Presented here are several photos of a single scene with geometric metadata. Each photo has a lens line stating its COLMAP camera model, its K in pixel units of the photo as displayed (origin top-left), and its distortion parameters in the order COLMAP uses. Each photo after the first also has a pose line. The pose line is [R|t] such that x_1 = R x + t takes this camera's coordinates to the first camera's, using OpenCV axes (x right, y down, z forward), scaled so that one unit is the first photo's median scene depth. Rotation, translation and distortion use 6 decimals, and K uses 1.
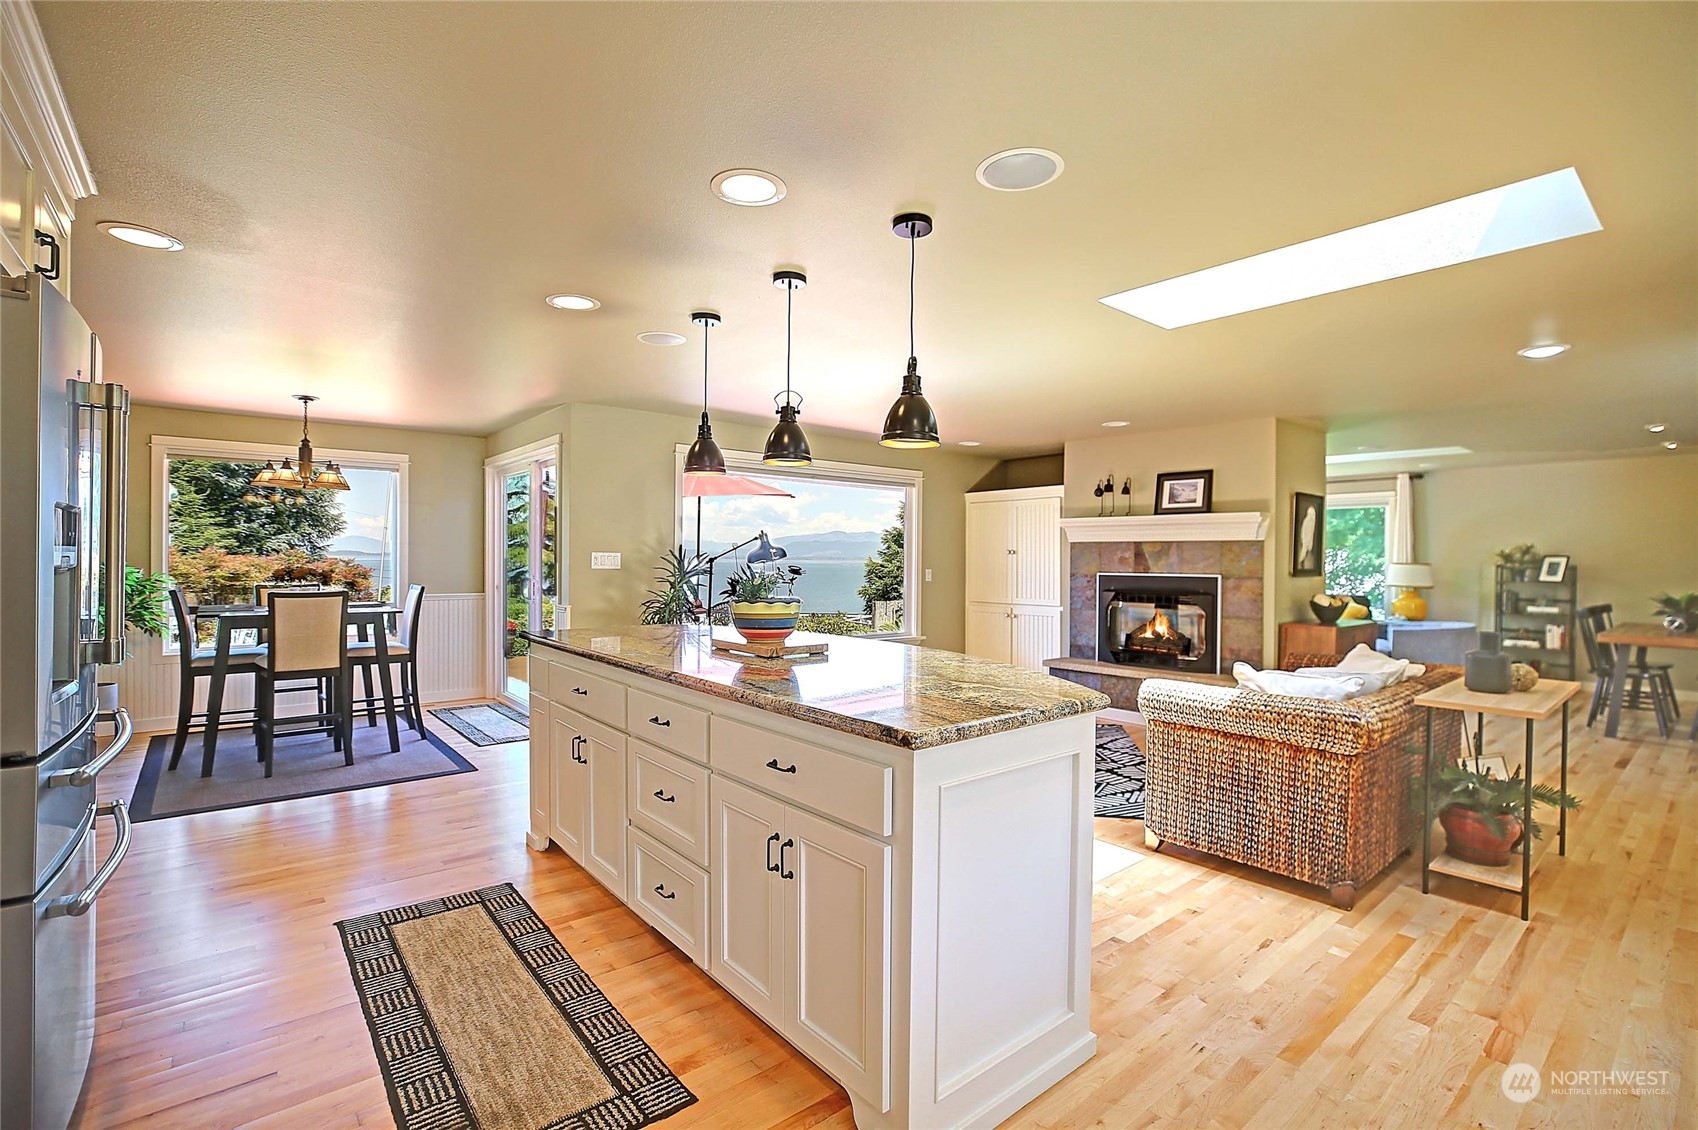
lens RADIAL K [[778.8, 0, 859.0], [0, 778.8, 559.2], [0, 0, 1]] dist [-0.022740, 0.004503]
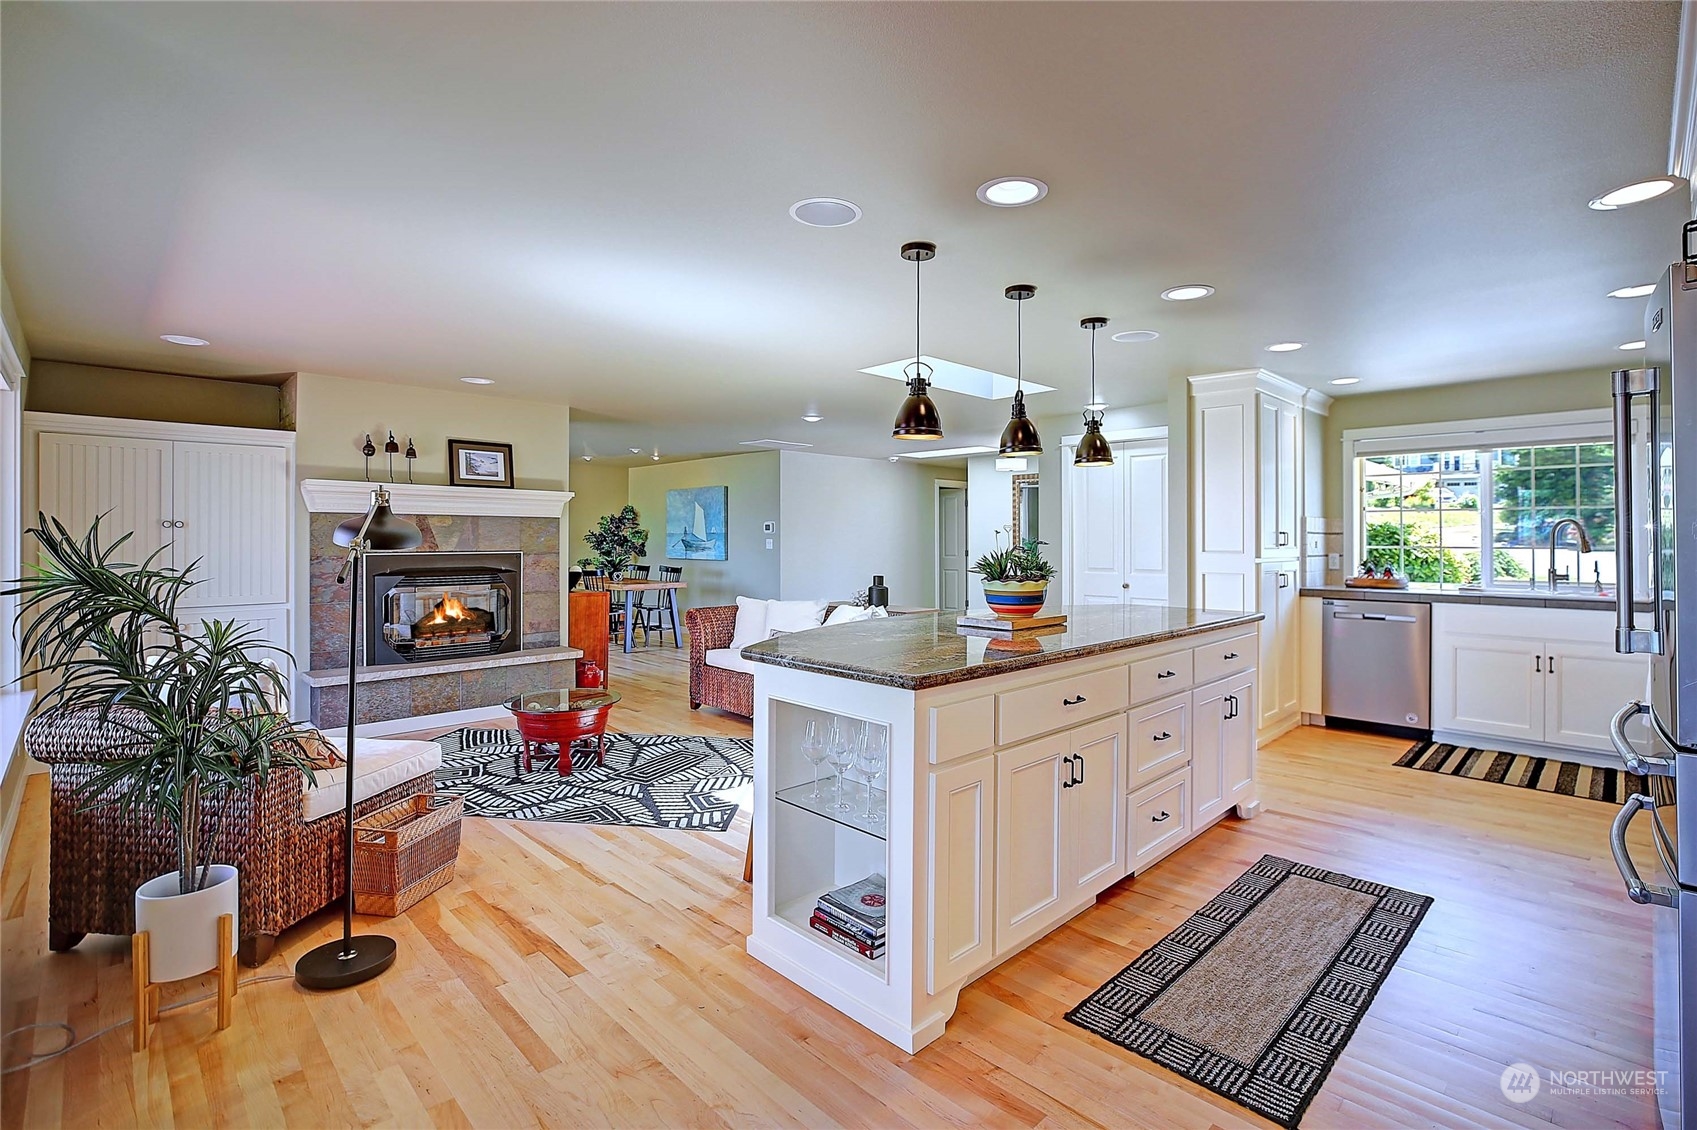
lens RADIAL K [[778.3, 0, 878.2], [0, 778.3, 533.8], [0, 0, 1]] dist [-0.022740, 0.004503]
pose [[-0.095992, -0.001810, 0.995380, -0.525083], [-0.004817, 0.999987, 0.001354, -0.005302], [-0.995370, -0.004665, -0.096000, 0.579028]]
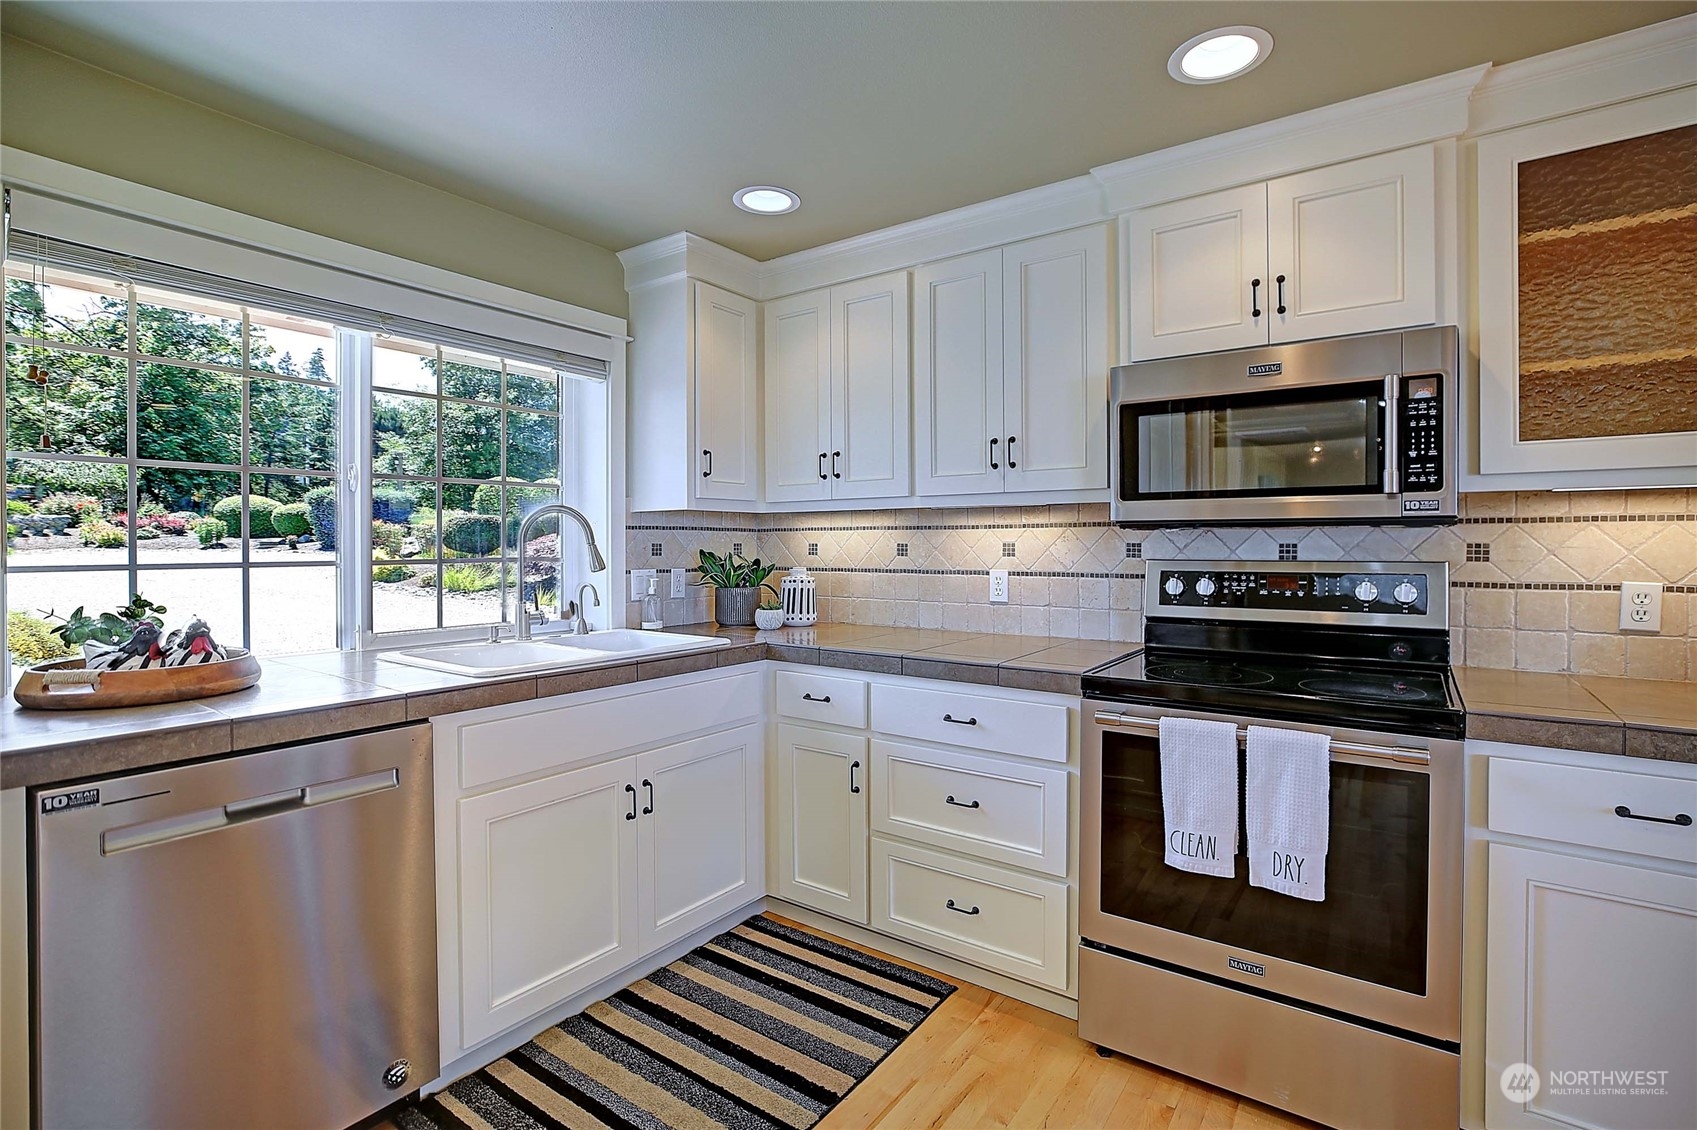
lens RADIAL K [[778.3, 0, 873.6], [0, 778.3, 544.5], [0, 0, 1]] dist [-0.022740, 0.004503]
pose [[-0.967144, -0.011068, -0.253989, 0.098311], [-0.010230, 0.999937, -0.004617, -0.000092], [0.254024, -0.001867, -0.967196, 0.263604]]
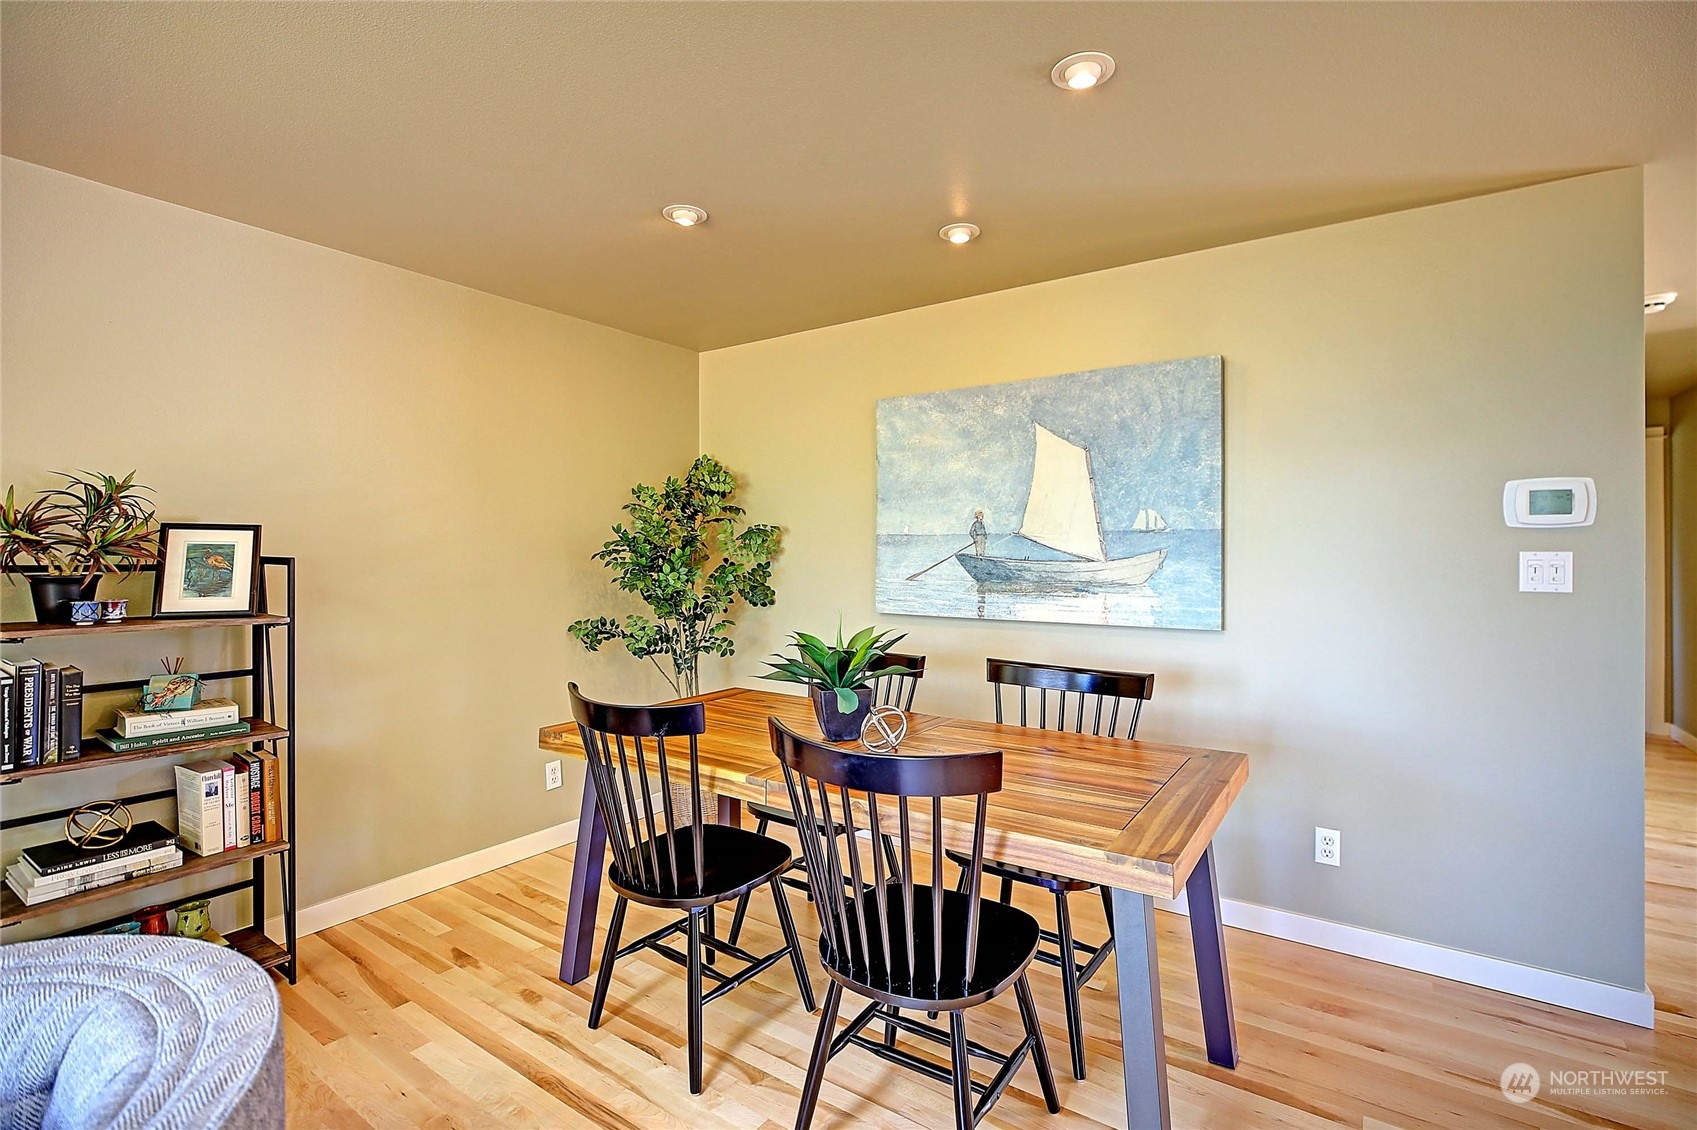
lens RADIAL K [[778.3, 0, 831.0], [0, 778.3, 536.8], [0, 0, 1]] dist [-0.022740, 0.004503]
pose [[-0.257189, 0.004022, 0.966353, 0.700568], [-0.000769, 0.999990, -0.004367, 0.001989], [-0.966361, -0.001866, -0.257184, 1.045854]]
